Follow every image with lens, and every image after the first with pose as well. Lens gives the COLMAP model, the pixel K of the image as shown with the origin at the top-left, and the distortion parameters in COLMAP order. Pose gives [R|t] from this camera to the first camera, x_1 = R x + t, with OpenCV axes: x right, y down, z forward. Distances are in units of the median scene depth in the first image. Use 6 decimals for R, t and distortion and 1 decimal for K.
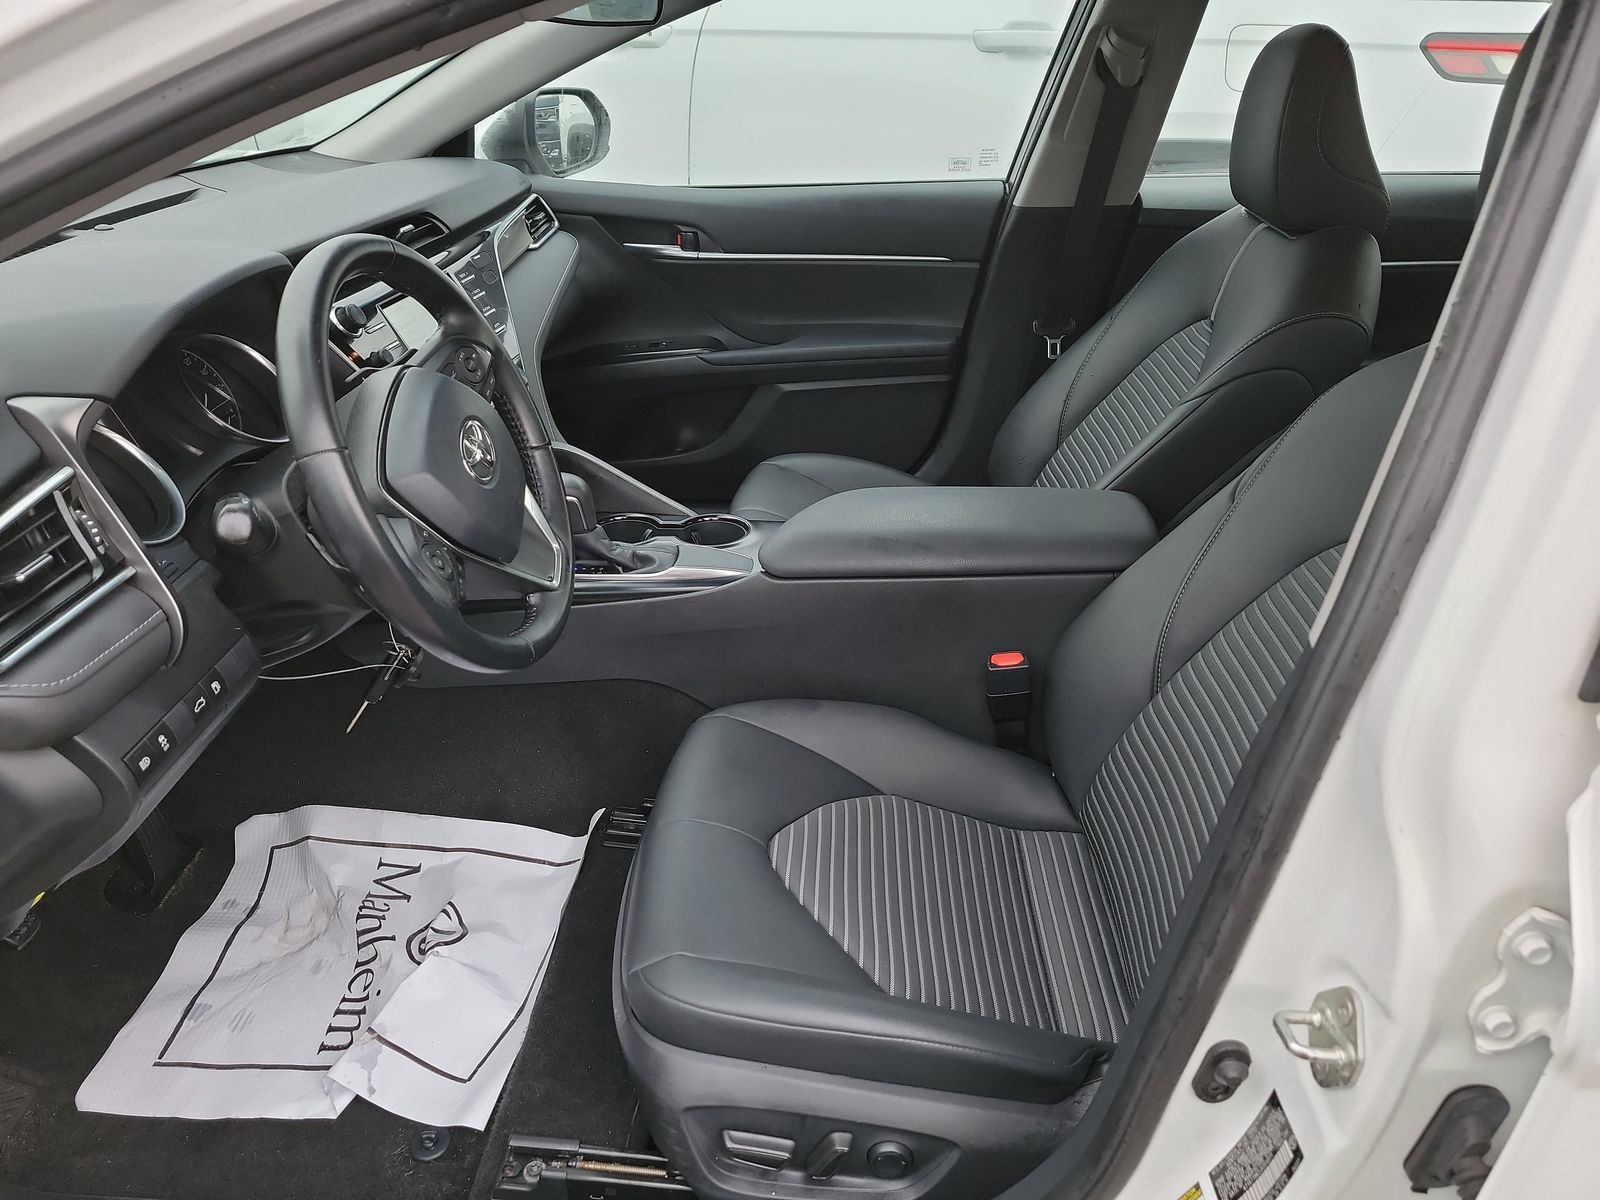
lens RADIAL K [[1121.5, 0, 808.1], [0, 1121.5, 615.2], [0, 0, 1]] dist [0.064388, -0.046245]
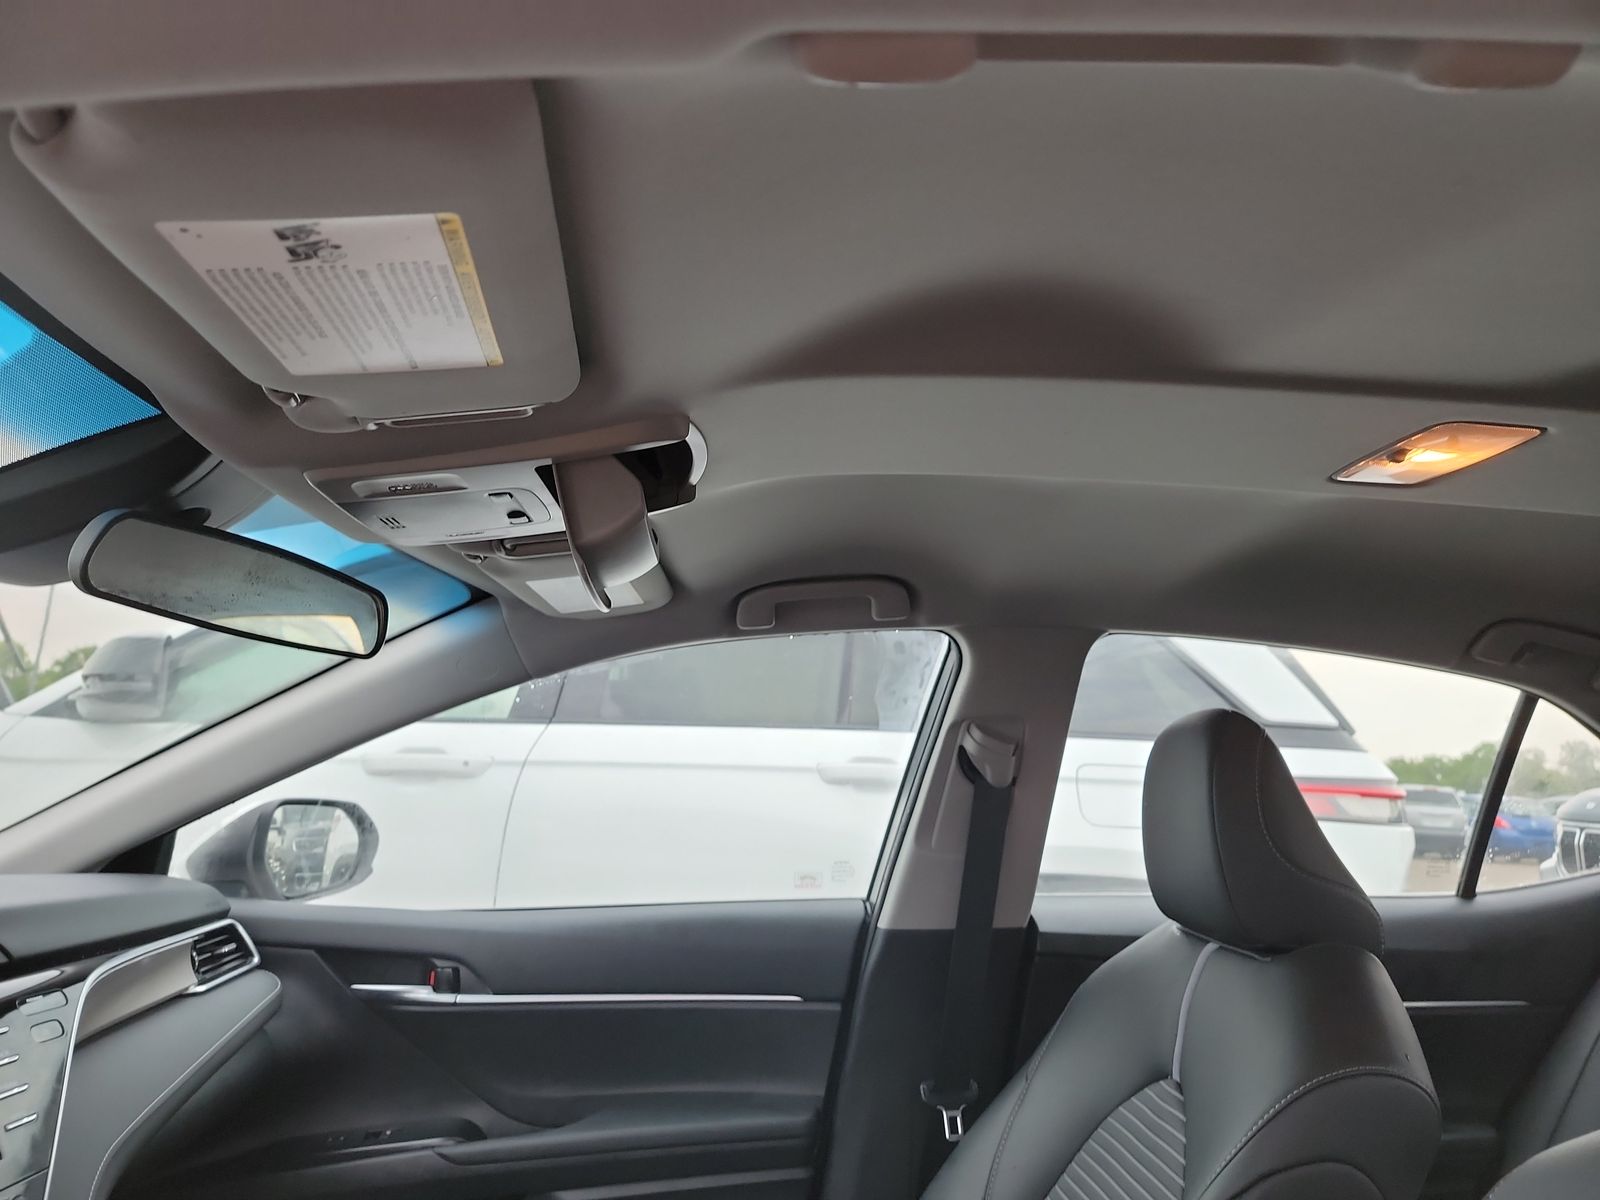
lens RADIAL K [[1121.5, 0, 809.0], [0, 1121.5, 607.5], [0, 0, 1]] dist [0.064388, -0.046245]
pose [[0.993452, 0.026366, 0.111168, 0.040395], [0.047241, 0.791140, -0.609808, -0.063202], [-0.104027, 0.611067, 0.784714, 0.252887]]
